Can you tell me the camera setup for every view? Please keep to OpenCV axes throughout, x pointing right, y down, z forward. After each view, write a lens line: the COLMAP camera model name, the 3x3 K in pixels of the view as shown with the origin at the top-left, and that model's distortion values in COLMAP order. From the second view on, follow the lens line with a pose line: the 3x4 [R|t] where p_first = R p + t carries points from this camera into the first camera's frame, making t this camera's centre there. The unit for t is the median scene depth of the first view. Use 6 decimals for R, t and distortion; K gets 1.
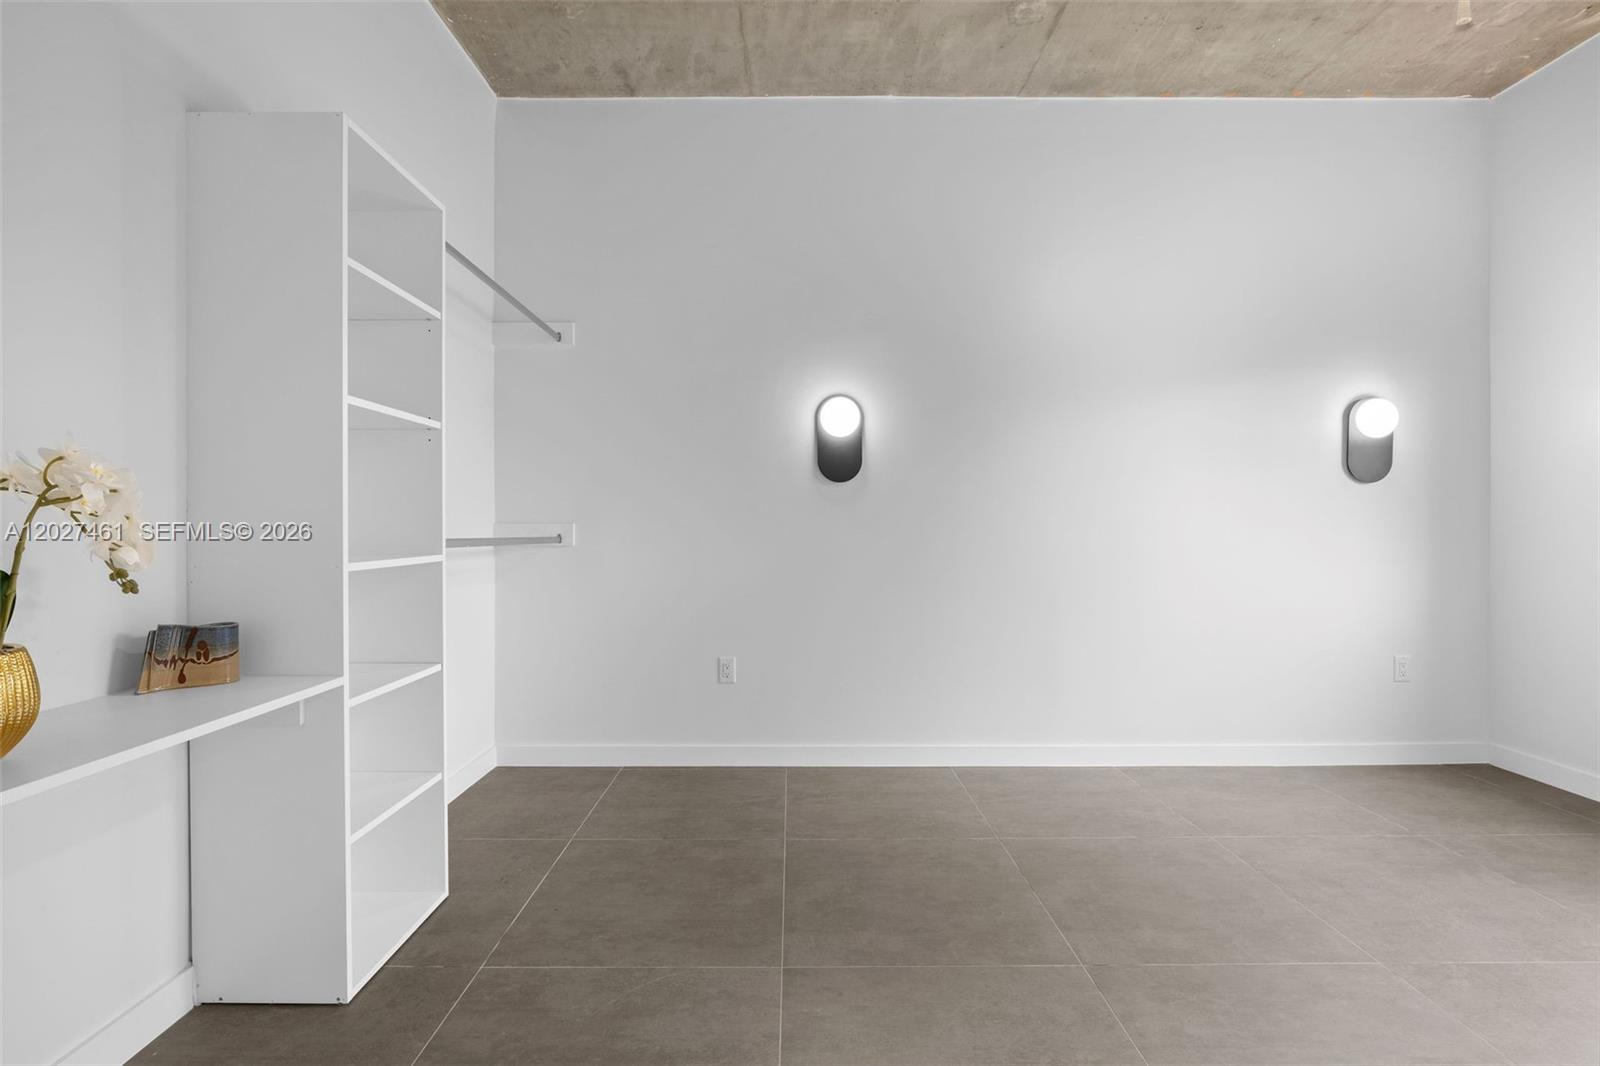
lens RADIAL K [[736.0, 0, 793.8], [0, 736.0, 530.9], [0, 0, 1]] dist [-0.010596, 0.002047]
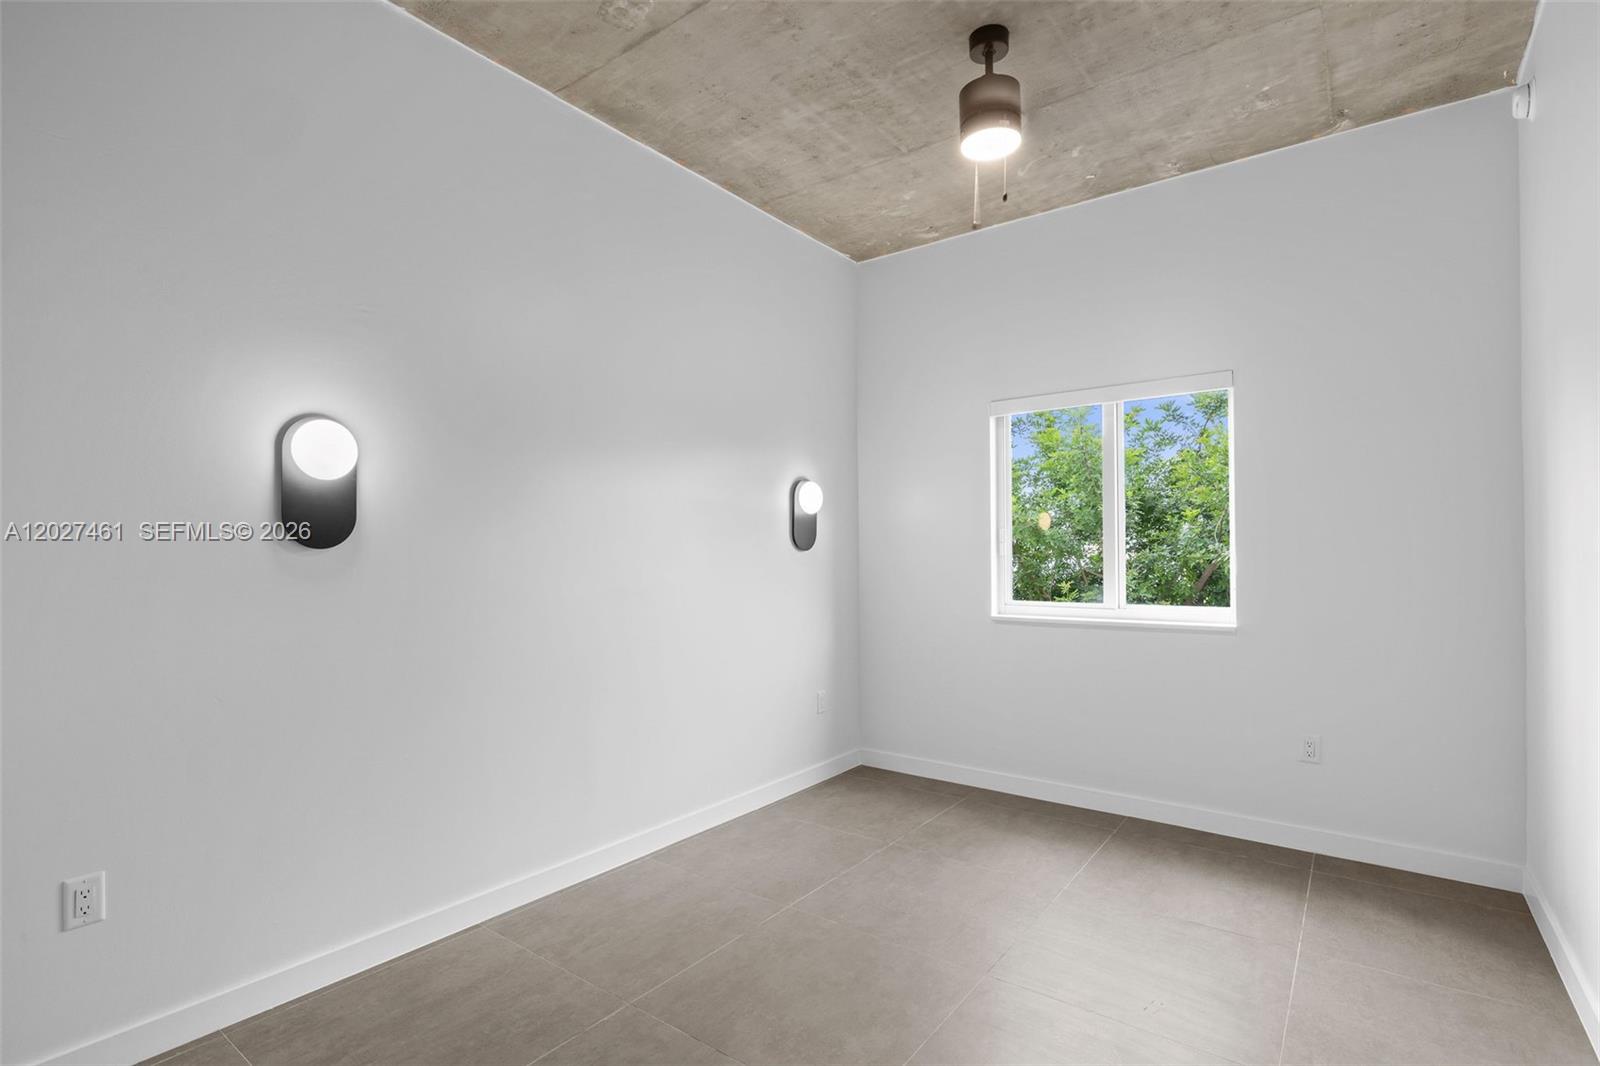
lens RADIAL K [[757.2, 0, 792.5], [0, 757.2, 541.9], [0, 0, 1]] dist [-0.020010, 0.002035]
pose [[0.605637, 0.010708, 0.795669, -0.230360], [0.006674, 0.999806, -0.018535, -0.062397], [-0.795713, 0.016536, 0.605448, 0.287456]]
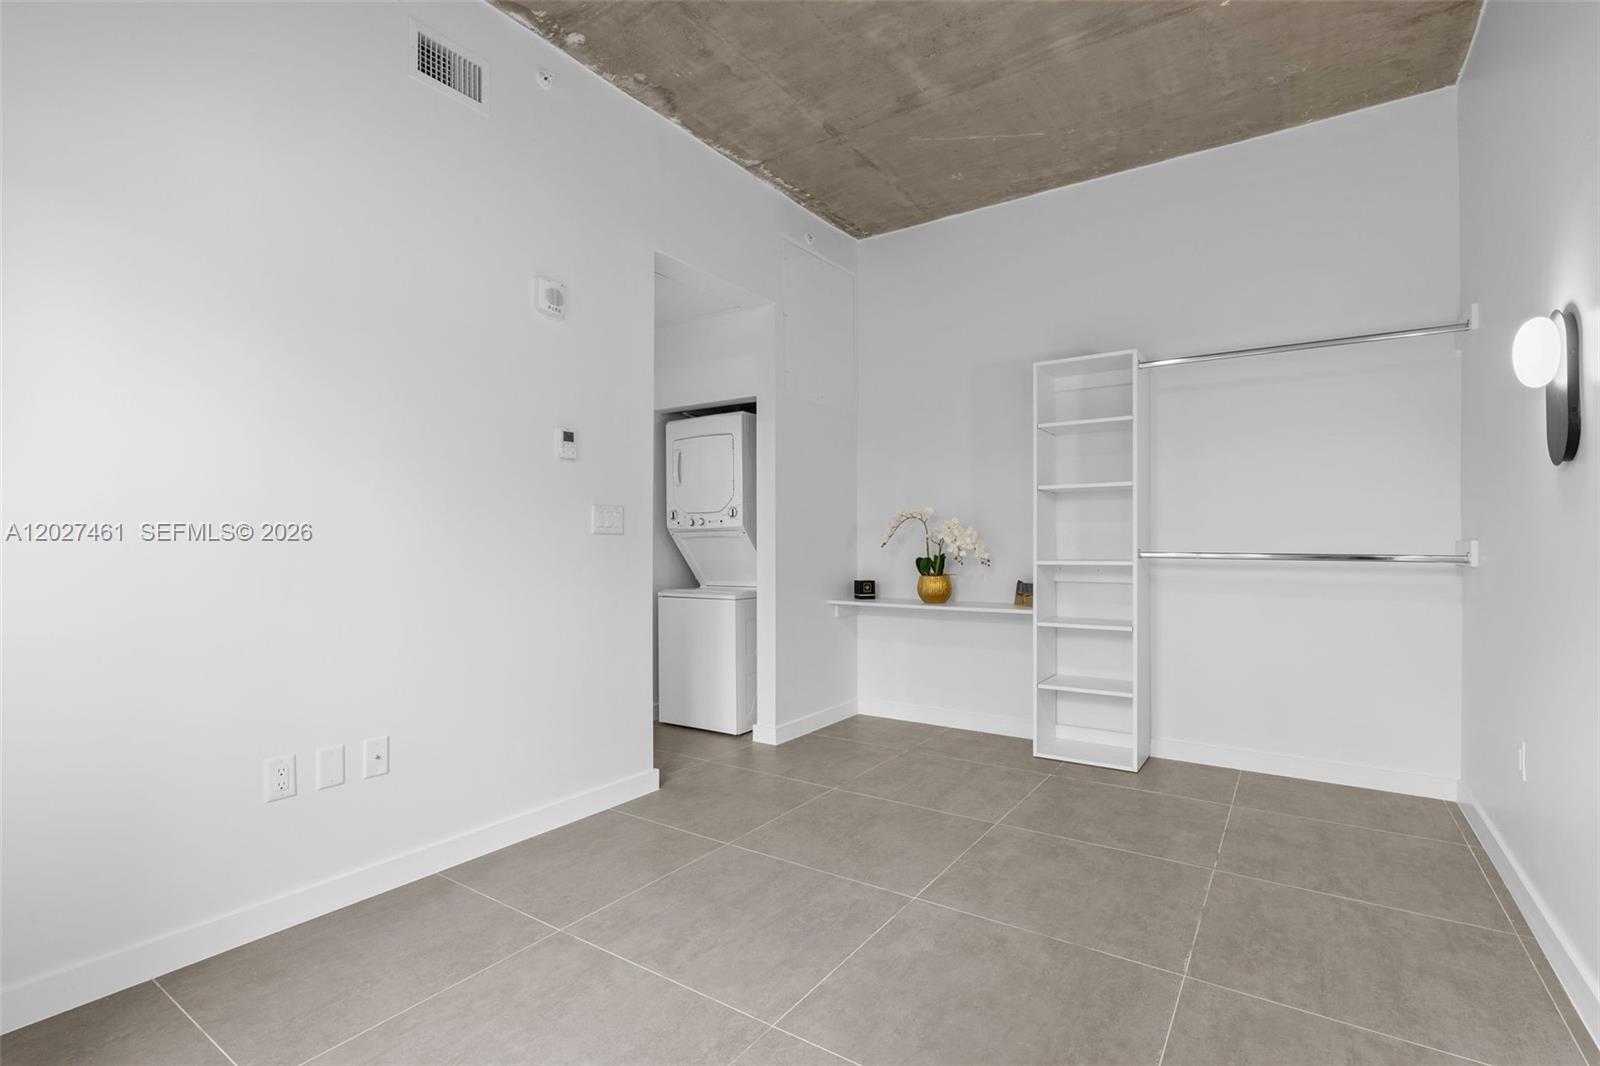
lens RADIAL K [[736.0, 0, 794.1], [0, 736.0, 541.9], [0, 0, 1]] dist [-0.010596, 0.002047]
pose [[-0.568458, -0.000984, -0.822712, 0.907743], [-0.002643, 0.999996, 0.000630, -0.007419], [0.822708, 0.002533, -0.568458, 0.907812]]
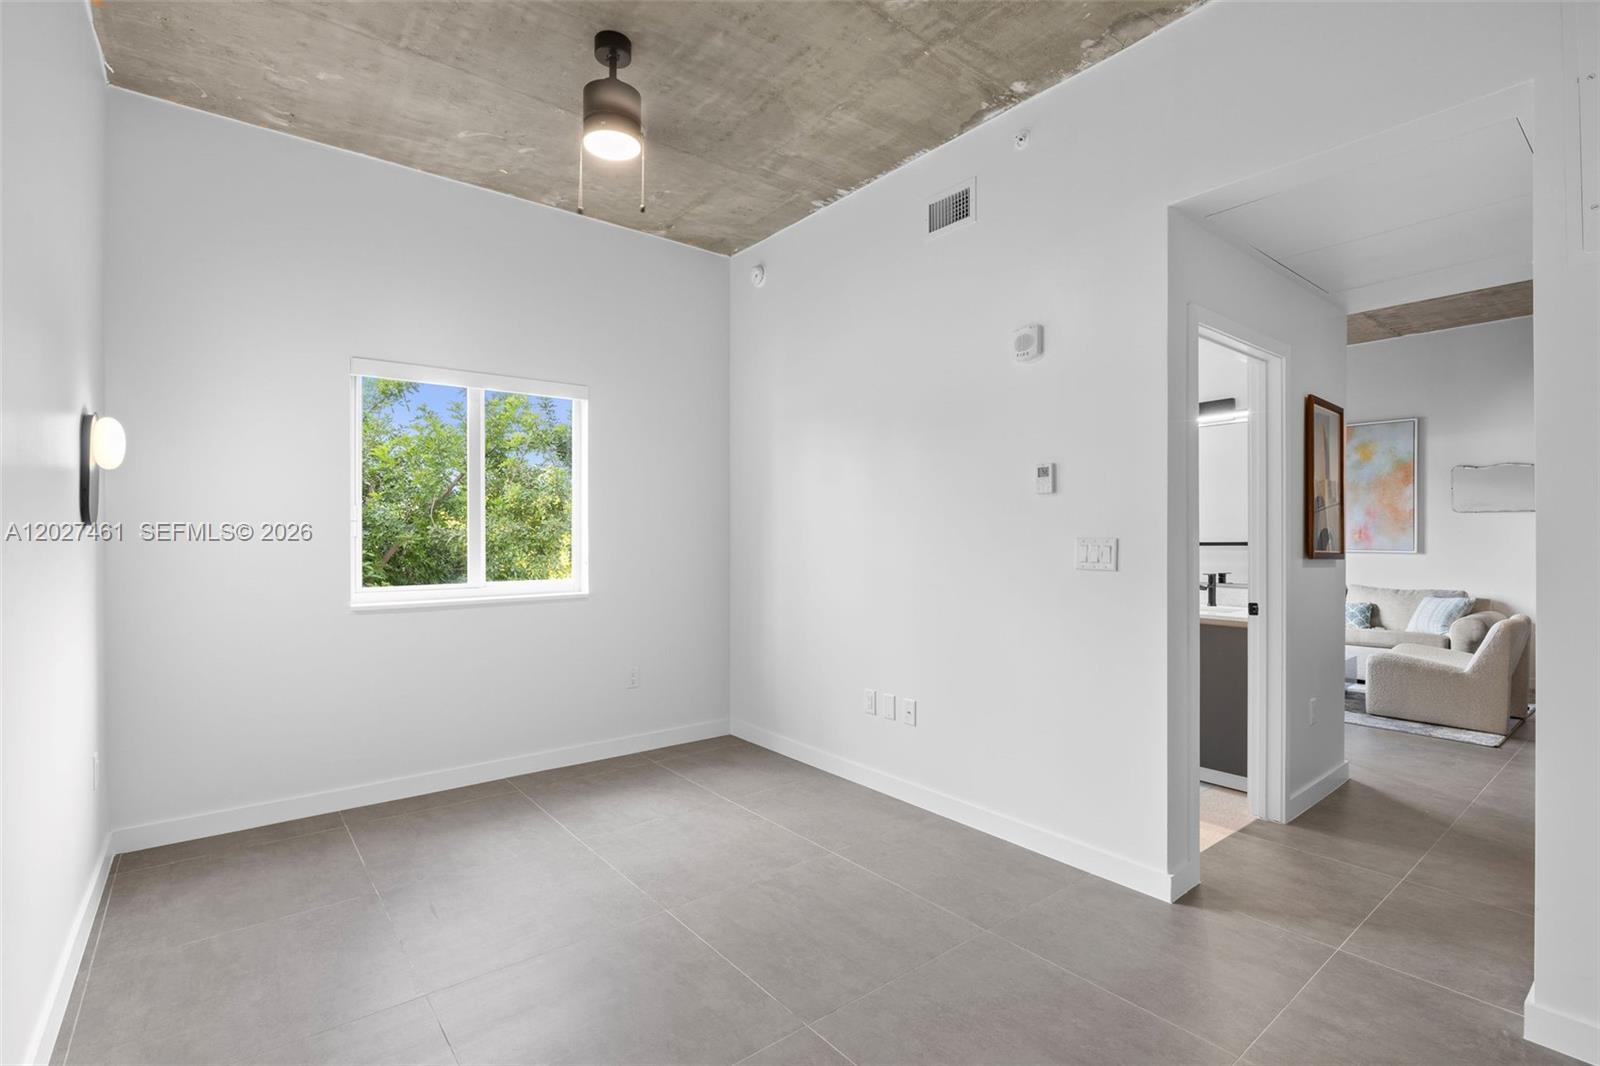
lens RADIAL K [[736.0, 0, 788.8], [0, 736.0, 532.9], [0, 0, 1]] dist [-0.010596, 0.002047]
pose [[-0.621442, 0.001759, 0.783458, -0.239359], [0.004526, 0.999989, 0.001345, -0.064159], [-0.783447, 0.004381, -0.621443, 0.981395]]
